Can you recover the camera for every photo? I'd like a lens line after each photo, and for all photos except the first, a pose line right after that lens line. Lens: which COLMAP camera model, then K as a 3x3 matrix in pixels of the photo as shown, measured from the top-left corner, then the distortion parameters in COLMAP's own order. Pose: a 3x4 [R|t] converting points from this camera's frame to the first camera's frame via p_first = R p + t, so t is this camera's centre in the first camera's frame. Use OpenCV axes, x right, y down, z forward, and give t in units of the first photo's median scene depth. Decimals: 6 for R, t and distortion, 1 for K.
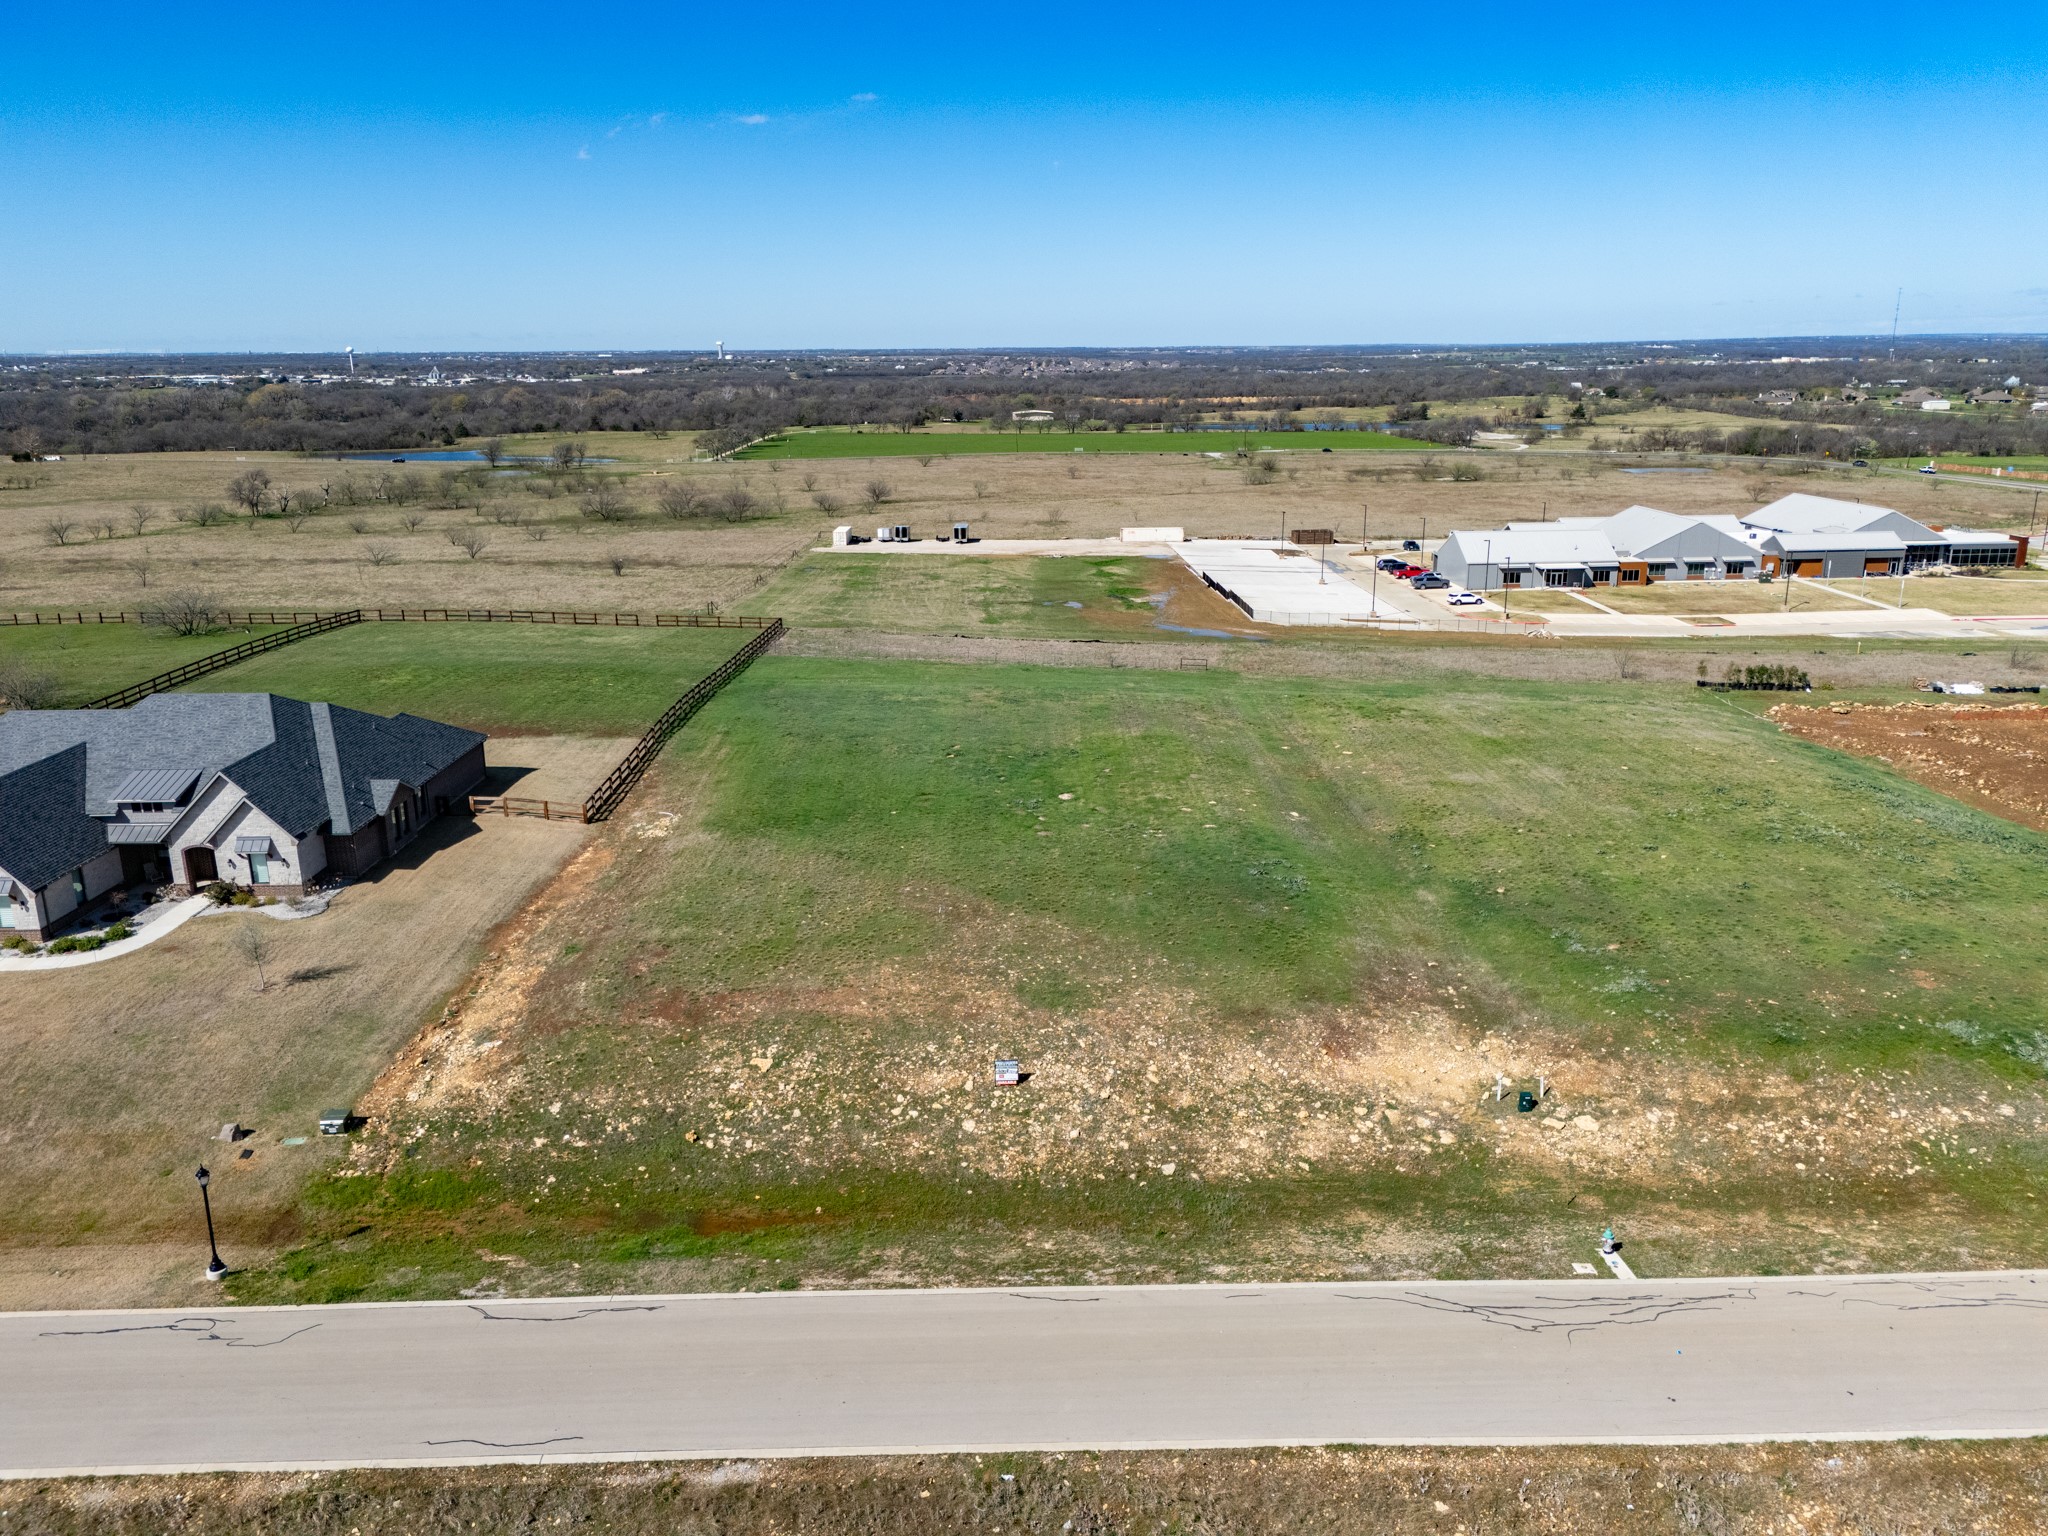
lens RADIAL K [[1497.3, 0, 1034.6], [0, 1497.3, 788.9], [0, 0, 1]] dist [0.069266, -0.058537]
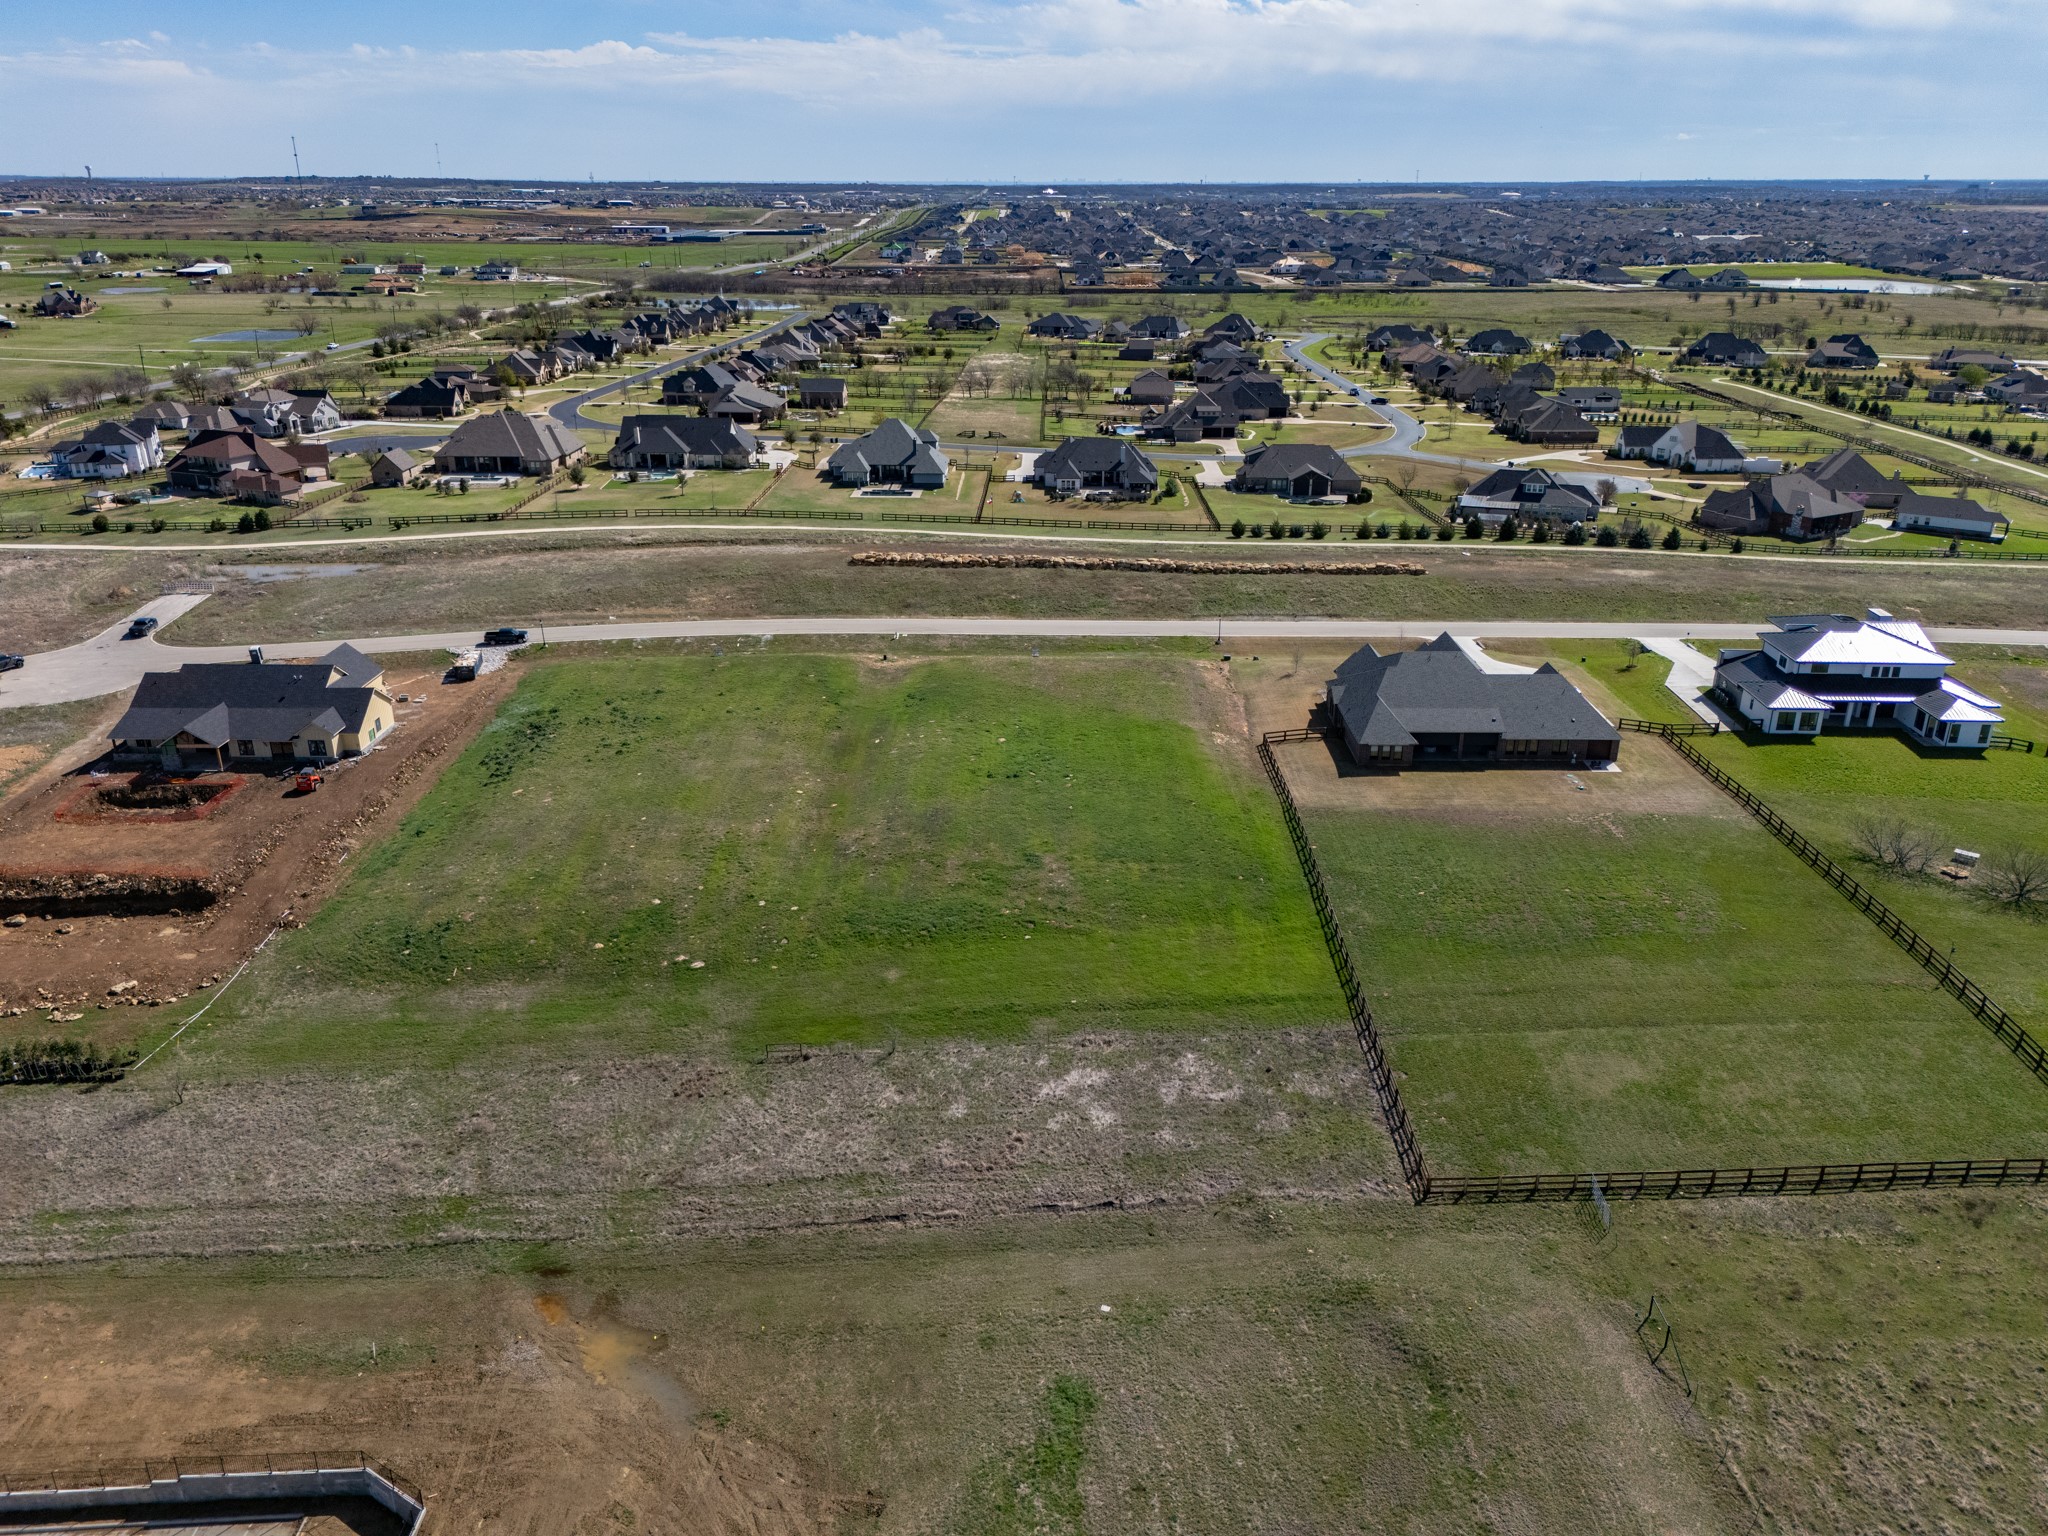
lens RADIAL K [[1497.3, 0, 1032.6], [0, 1497.3, 789.5], [0, 0, 1]] dist [0.069266, -0.058537]
pose [[-0.999723, 0.000207, 0.023533, -0.079206], [0.014729, 0.785389, 0.618827, -1.437399], [-0.018355, 0.619002, -0.785175, 3.336015]]
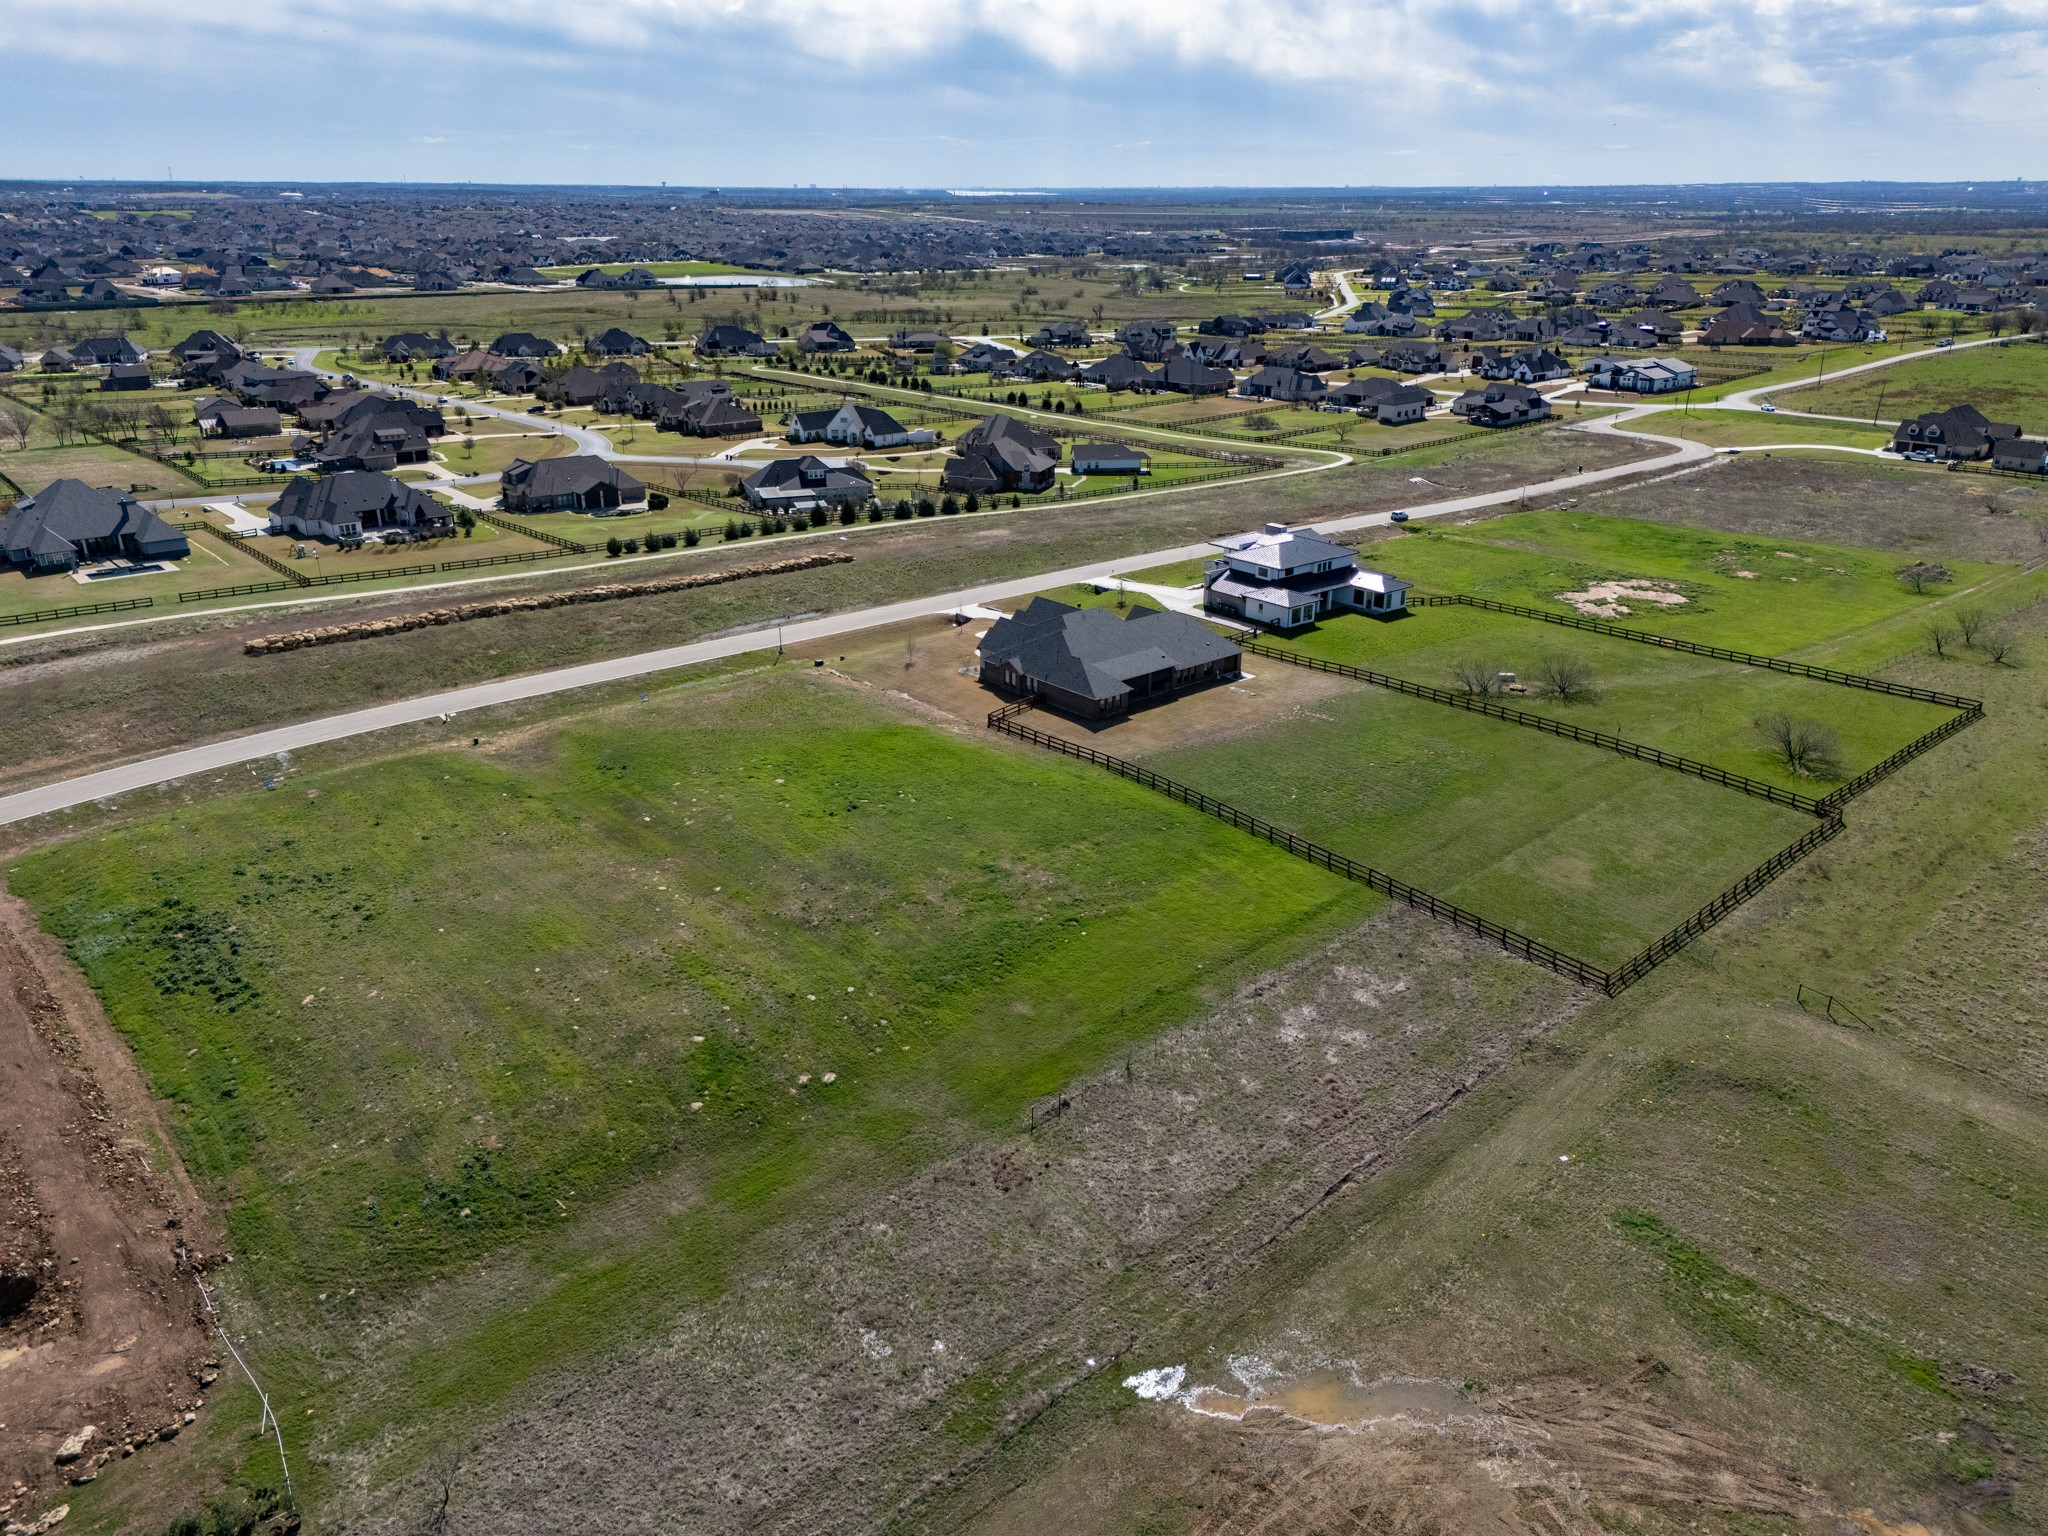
lens RADIAL K [[1497.3, 0, 1040.6], [0, 1497.3, 780.2], [0, 0, 1]] dist [0.069266, -0.058537]
pose [[-0.758601, 0.247964, -0.602527, 1.099927], [-0.176273, 0.812160, 0.556169, -1.331830], [0.627258, 0.528120, -0.572396, 2.926395]]
